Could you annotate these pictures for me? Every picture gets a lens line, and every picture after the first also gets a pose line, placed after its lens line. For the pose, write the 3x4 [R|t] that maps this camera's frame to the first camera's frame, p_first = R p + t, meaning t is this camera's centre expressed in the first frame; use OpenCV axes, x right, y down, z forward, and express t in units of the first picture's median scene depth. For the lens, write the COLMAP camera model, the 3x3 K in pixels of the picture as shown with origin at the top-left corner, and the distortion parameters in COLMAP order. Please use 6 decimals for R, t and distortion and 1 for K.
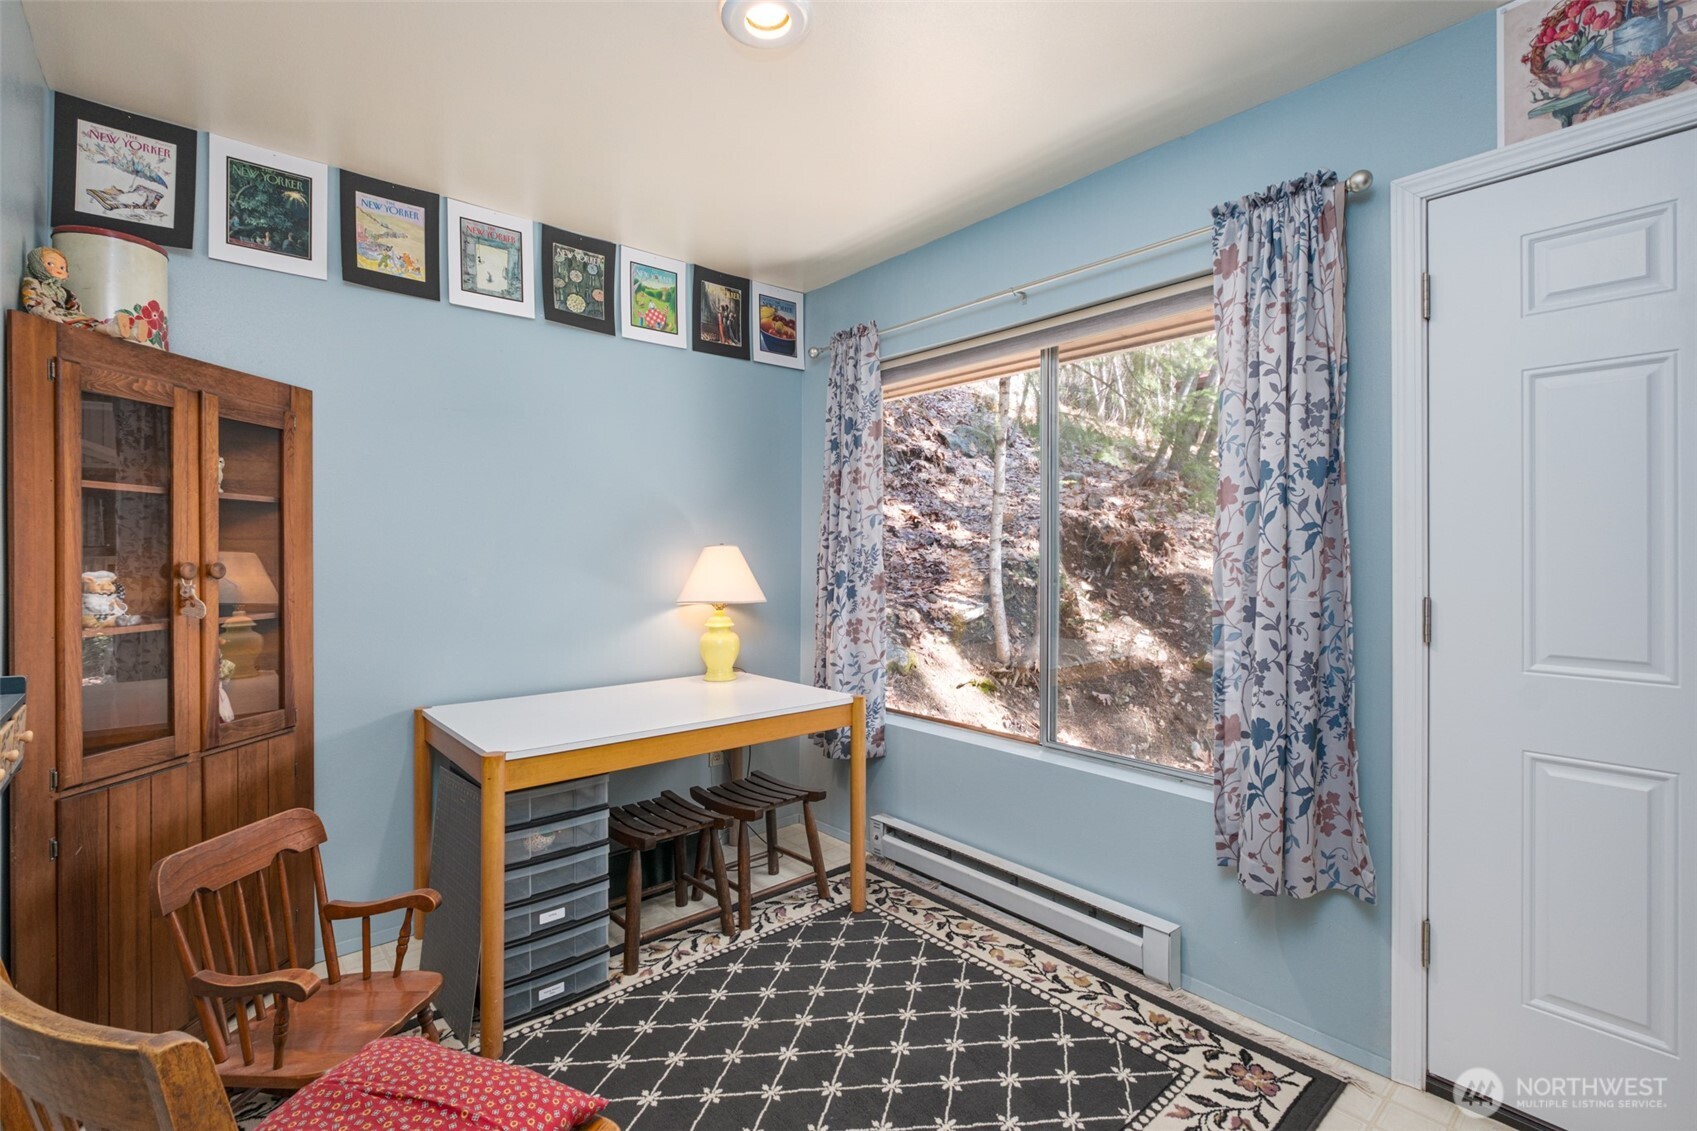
lens RADIAL K [[772.0, 0, 845.1], [0, 772.0, 552.9], [0, 0, 1]] dist [0.000693, -0.001704]
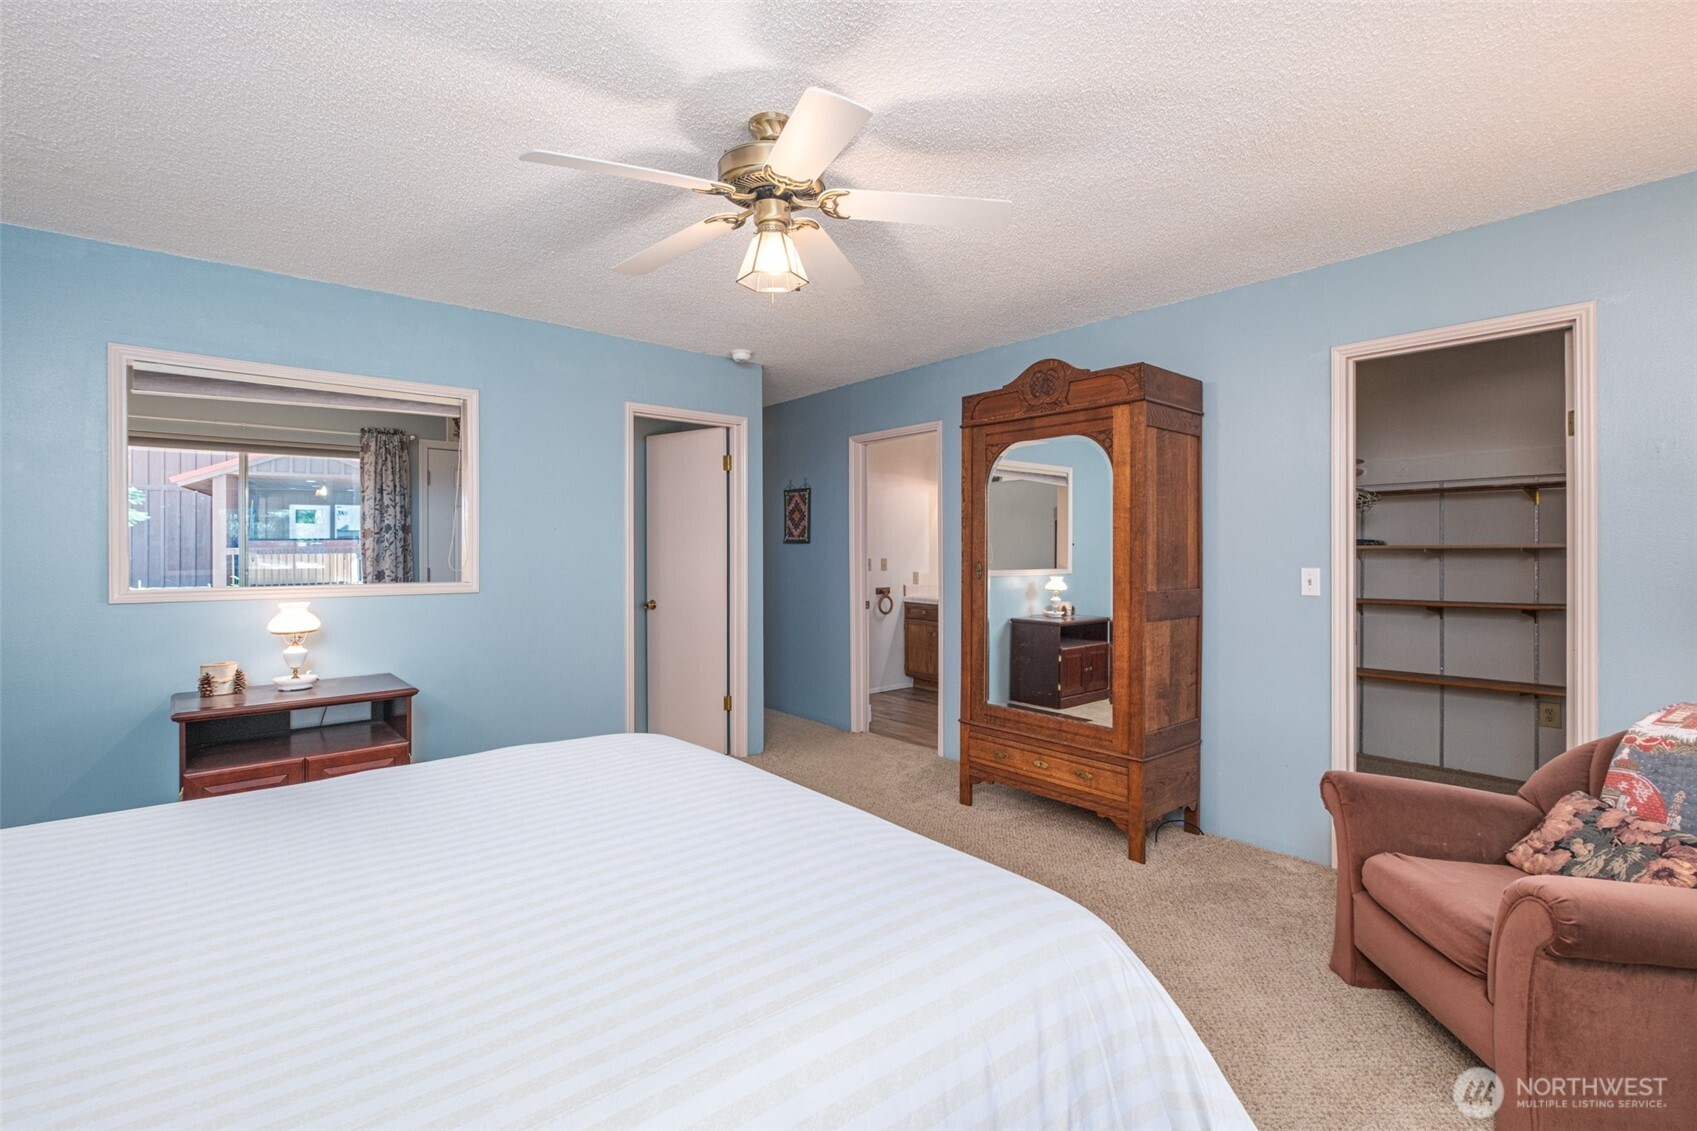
lens RADIAL K [[772.0, 0, 848.8], [0, 772.0, 559.2], [0, 0, 1]] dist [0.000693, -0.001704]
pose [[0.007186, -0.002228, 0.999972, -2.372488], [0.002700, 0.999994, 0.002209, 0.011511], [-0.999971, 0.002684, 0.007192, -0.765973]]
